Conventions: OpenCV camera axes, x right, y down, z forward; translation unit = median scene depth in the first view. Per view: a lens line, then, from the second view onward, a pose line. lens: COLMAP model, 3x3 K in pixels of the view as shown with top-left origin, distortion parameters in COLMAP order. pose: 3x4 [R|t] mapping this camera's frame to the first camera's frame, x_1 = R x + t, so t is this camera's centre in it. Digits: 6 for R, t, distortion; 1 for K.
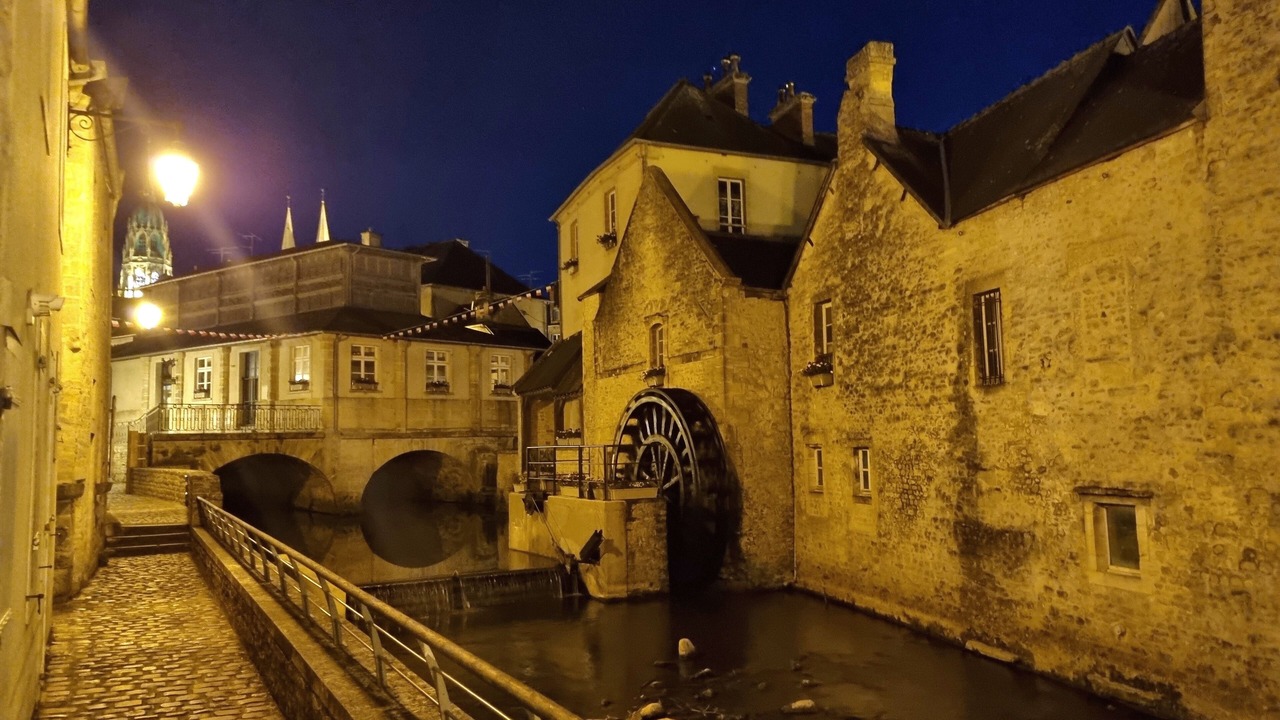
lens RADIAL K [[904.6, 0, 641.7], [0, 904.6, 358.4], [0, 0, 1]] dist [0.011211, -0.001089]
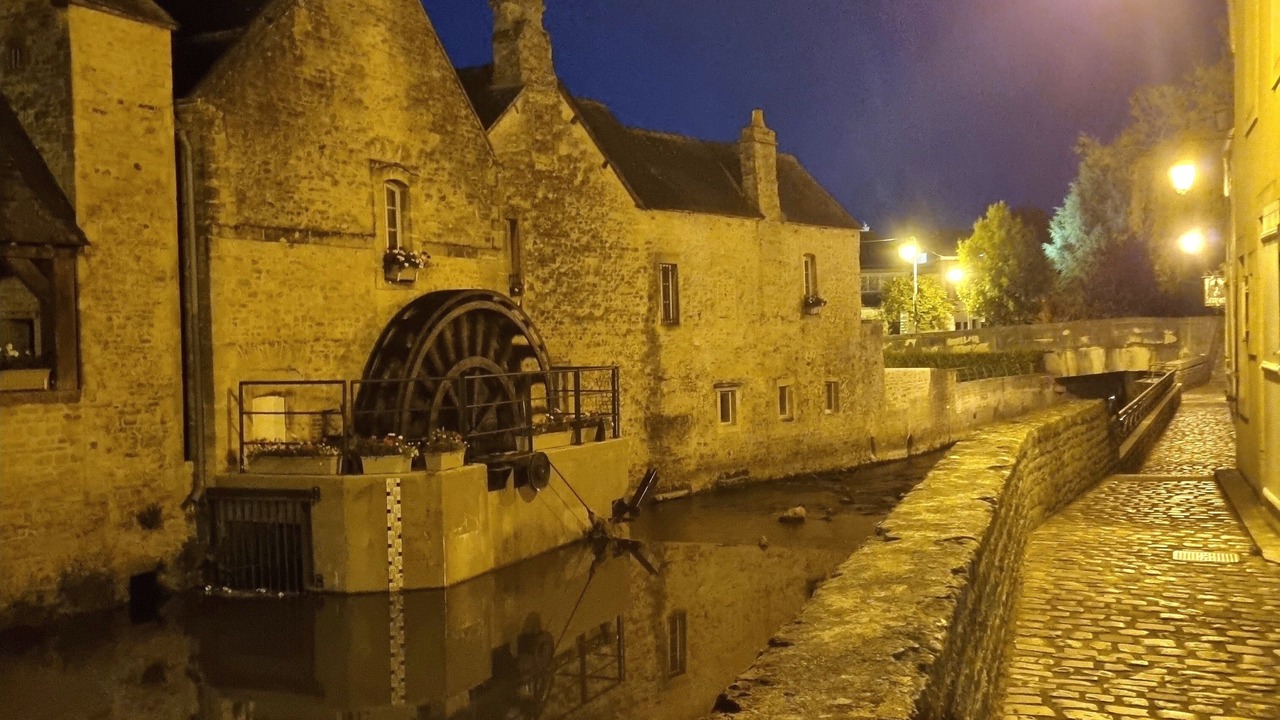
lens RADIAL K [[1217.8, 0, 643.1], [0, 1217.8, 372.1], [0, 0, 1]] dist [0.038191, 0.000000]
pose [[-0.586227, 0.016951, 0.809970, -1.130156], [-0.038672, 0.998056, -0.048877, 0.189882], [-0.809224, -0.059976, -0.584431, 1.999026]]
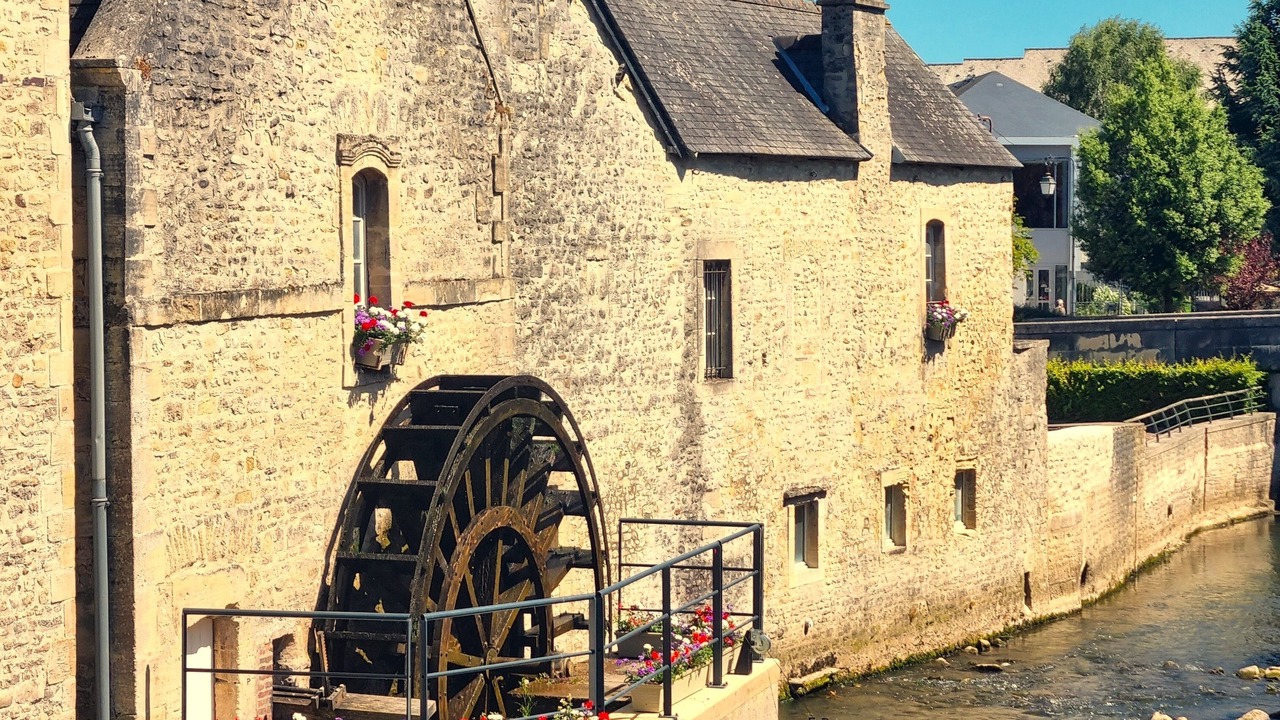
lens RADIAL K [[2575.6, 0, 639.3], [0, 2575.6, 354.8], [0, 0, 1]] dist [0.068352, 0.000000]
pose [[-0.698264, -0.005963, 0.715816, -1.035258], [-0.047638, 0.998136, -0.038155, 0.084124], [-0.714254, -0.060743, -0.697246, 2.317293]]
